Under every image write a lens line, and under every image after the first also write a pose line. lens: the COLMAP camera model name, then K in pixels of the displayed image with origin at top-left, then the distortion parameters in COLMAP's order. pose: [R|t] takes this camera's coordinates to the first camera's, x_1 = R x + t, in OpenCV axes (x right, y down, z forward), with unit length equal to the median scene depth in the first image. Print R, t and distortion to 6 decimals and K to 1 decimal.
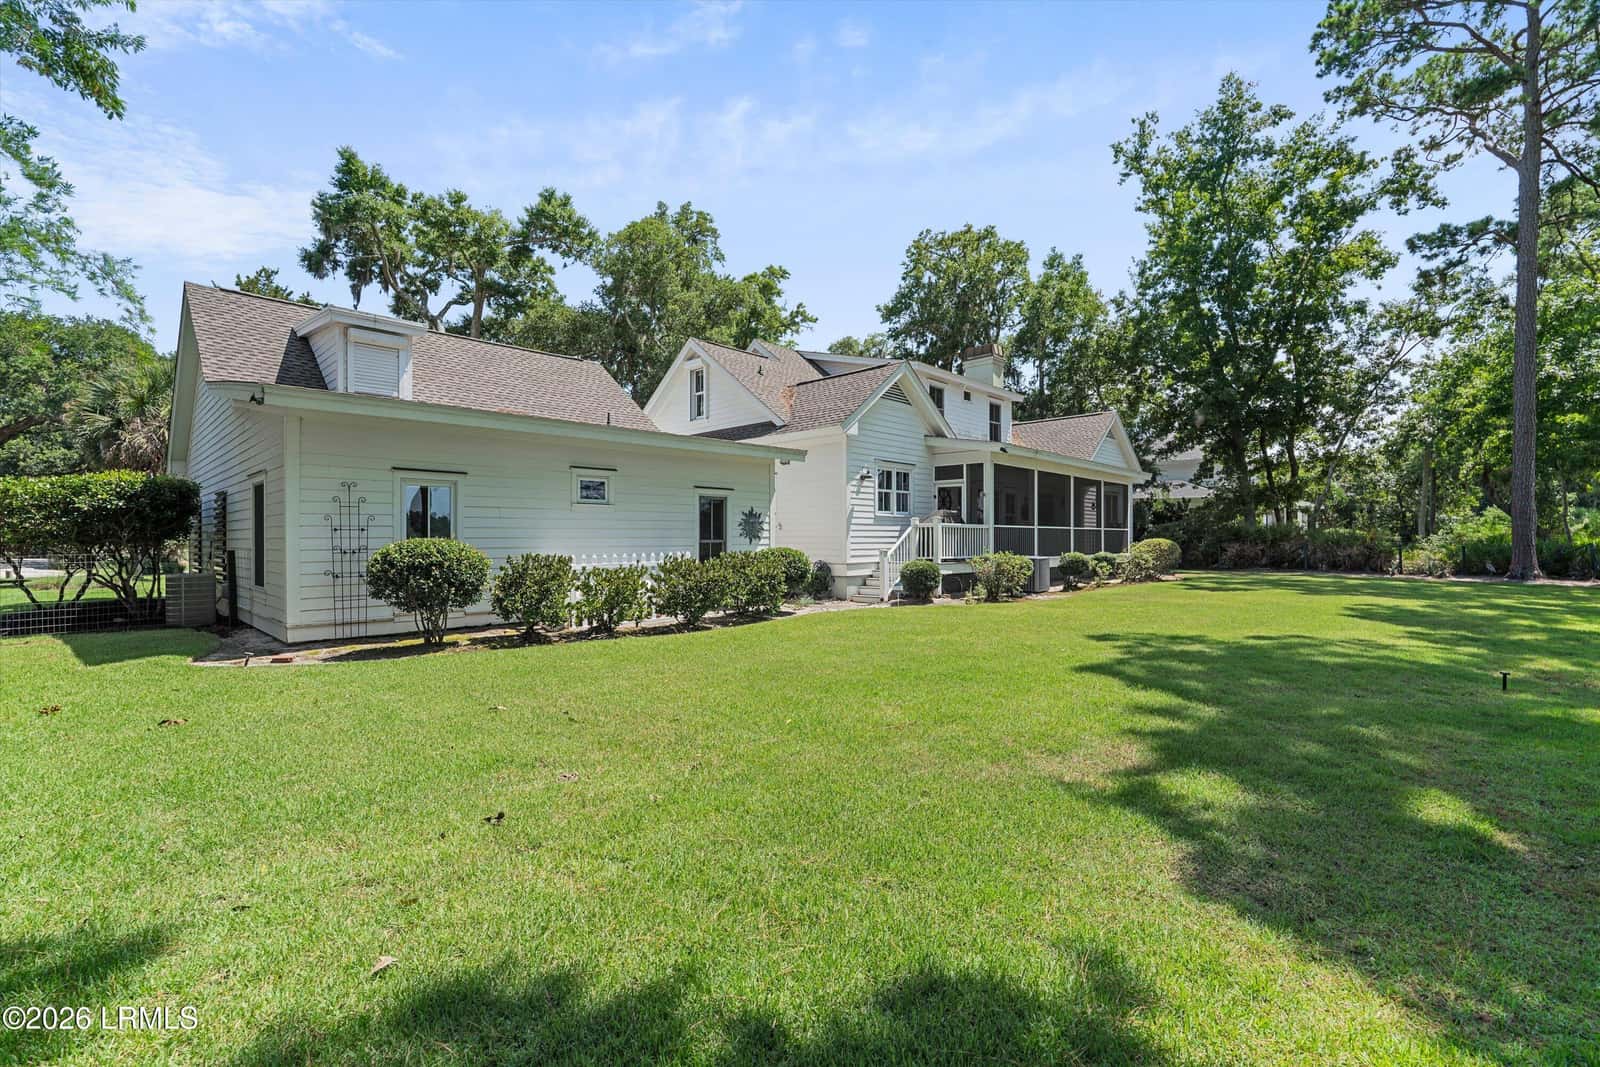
lens RADIAL K [[699.4, 0, 800.0], [0, 699.4, 533.5], [0, 0, 1]] dist [-0.019820, 0.000049]
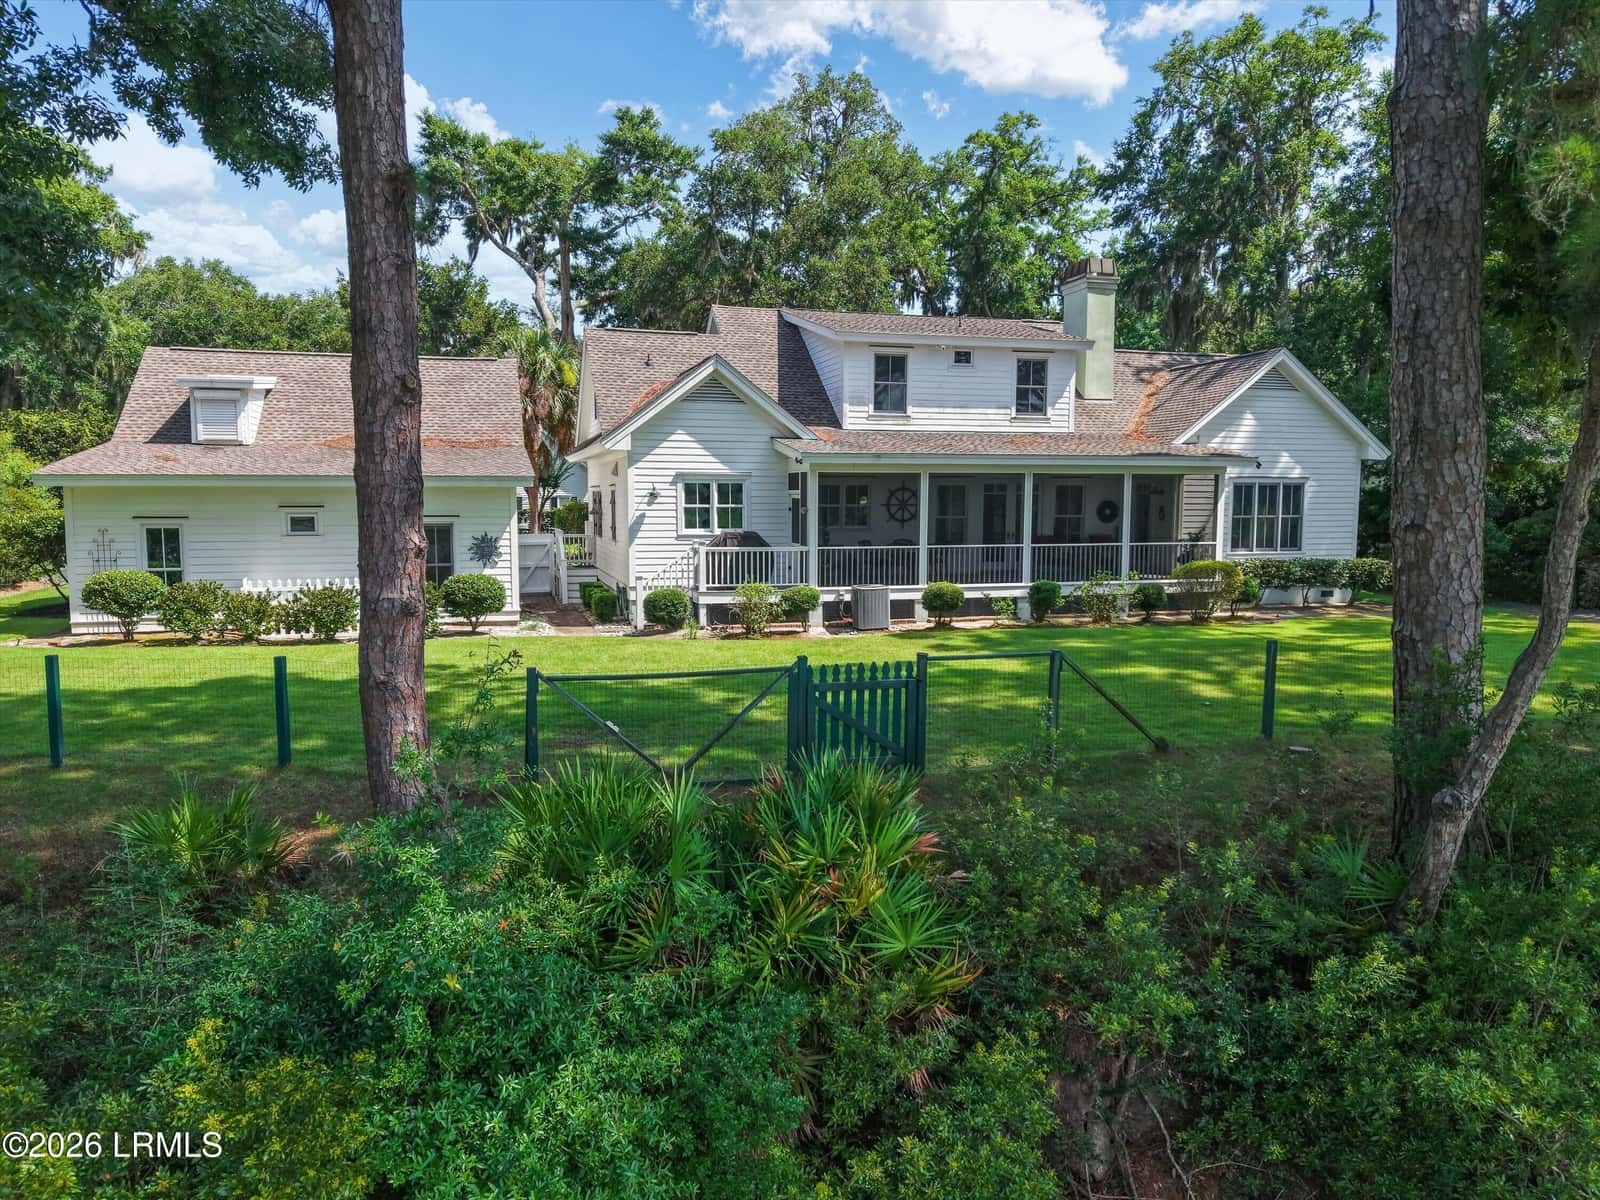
lens RADIAL K [[1108.9, 0, 784.1], [0, 1108.9, 598.9], [0, 0, 1]] dist [0.027481, -0.067108]
pose [[0.861481, 0.049668, -0.505356, 0.520671], [0.000752, 0.995079, 0.099081, -0.045954], [0.507790, -0.085736, 0.857204, -0.088572]]
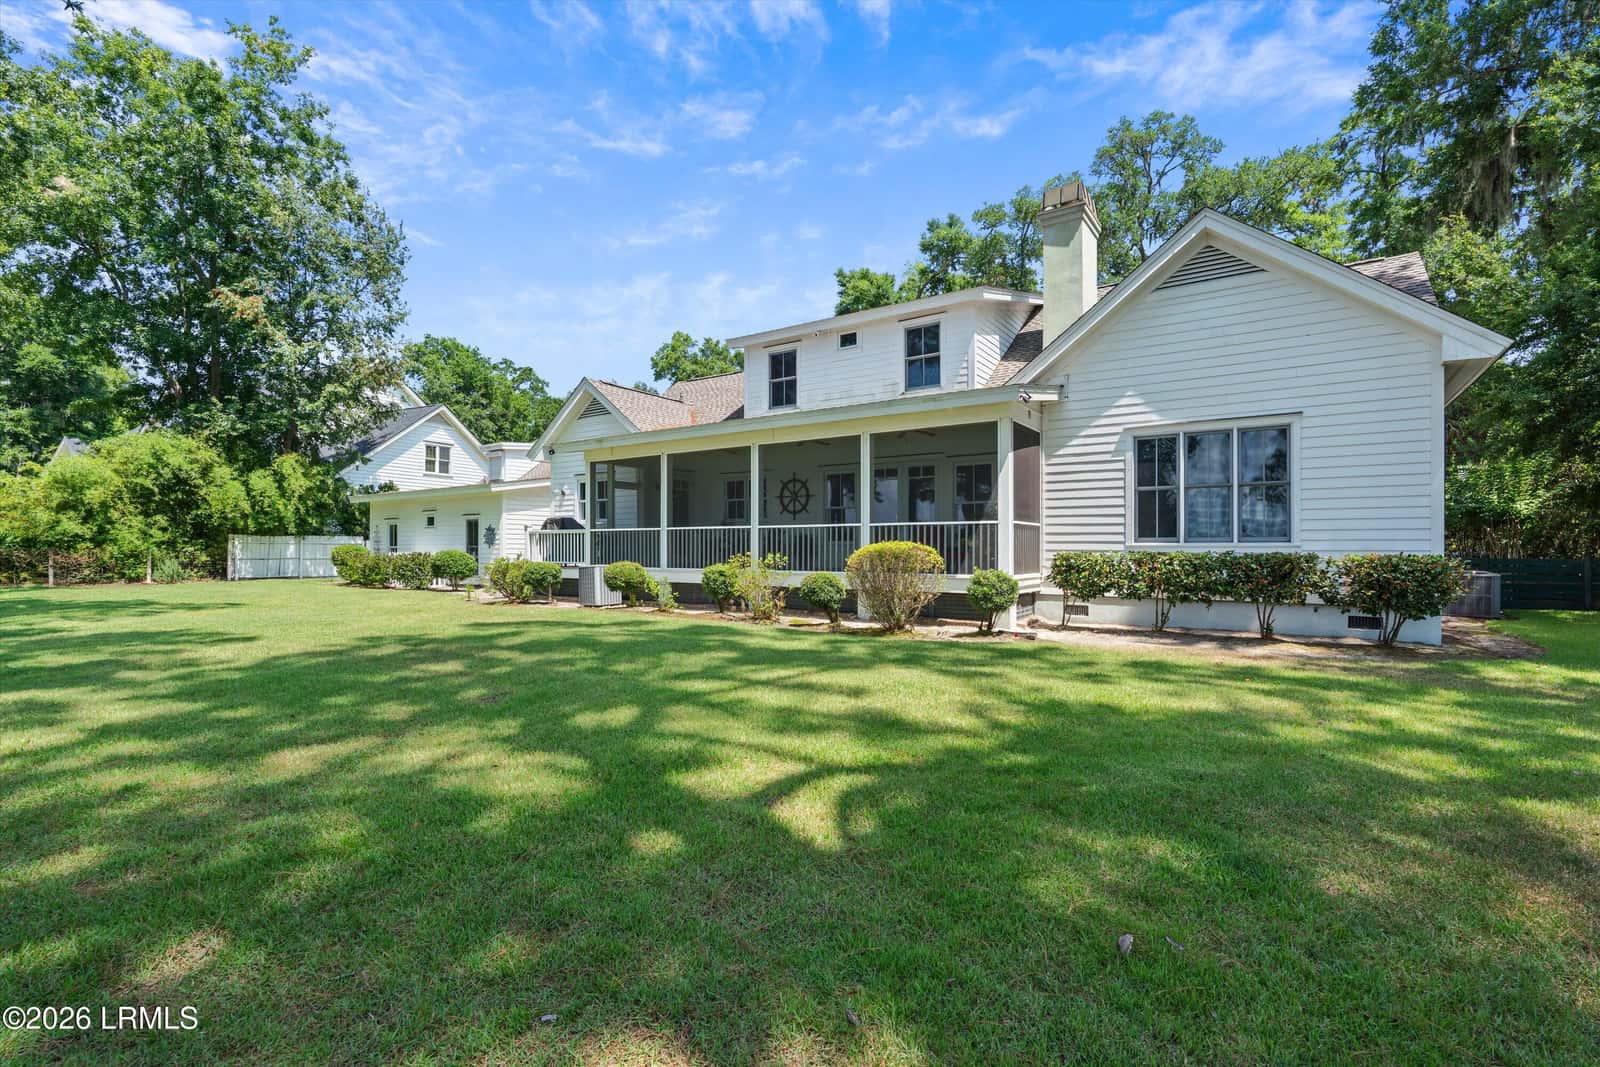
lens RADIAL K [[721.0, 0, 797.4], [0, 721.0, 540.2], [0, 0, 1]] dist [-0.011620, -0.000055]
pose [[0.162299, -0.011199, -0.986678, 0.719162], [0.005376, 0.999931, -0.010465, 0.007654], [0.986727, -0.003606, 0.162348, 0.637387]]
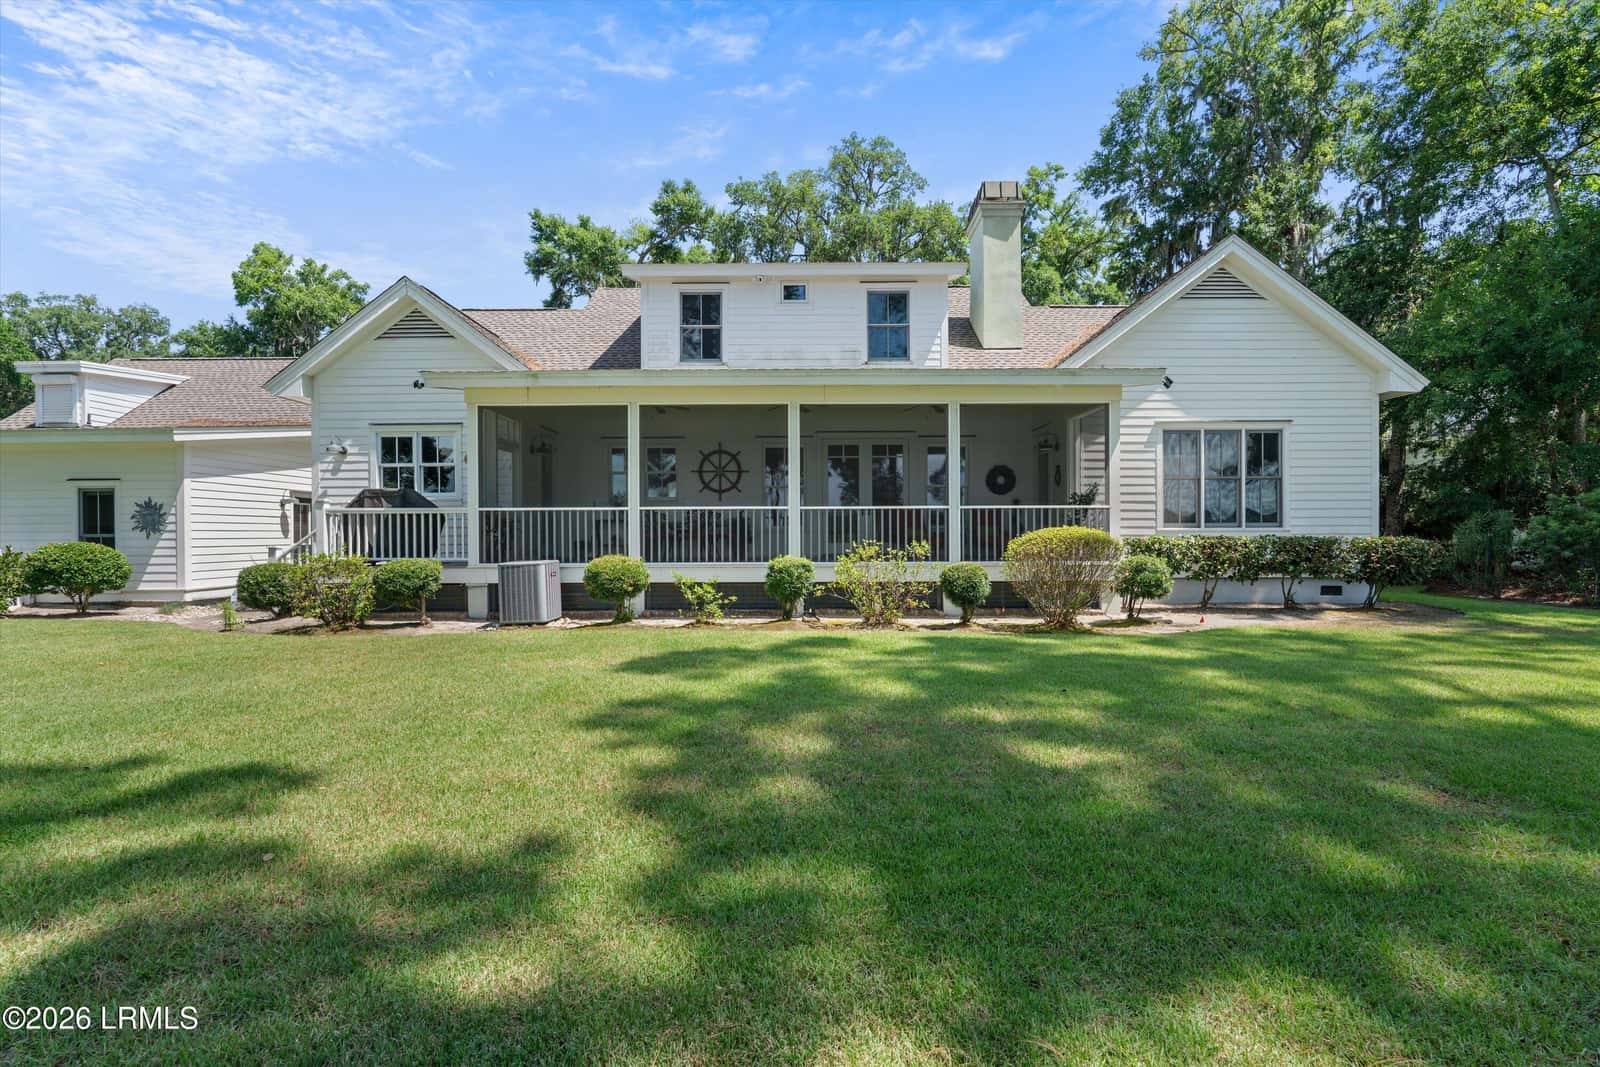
lens RADIAL K [[716.5, 0, 800.0], [0, 716.5, 533.5], [0, 0, 1]] dist [-0.012551, -0.000035]
pose [[0.691625, -0.002727, -0.722252, 0.525730], [0.009050, 0.999947, 0.004891, 0.005377], [0.722200, -0.009919, 0.691613, 0.441197]]
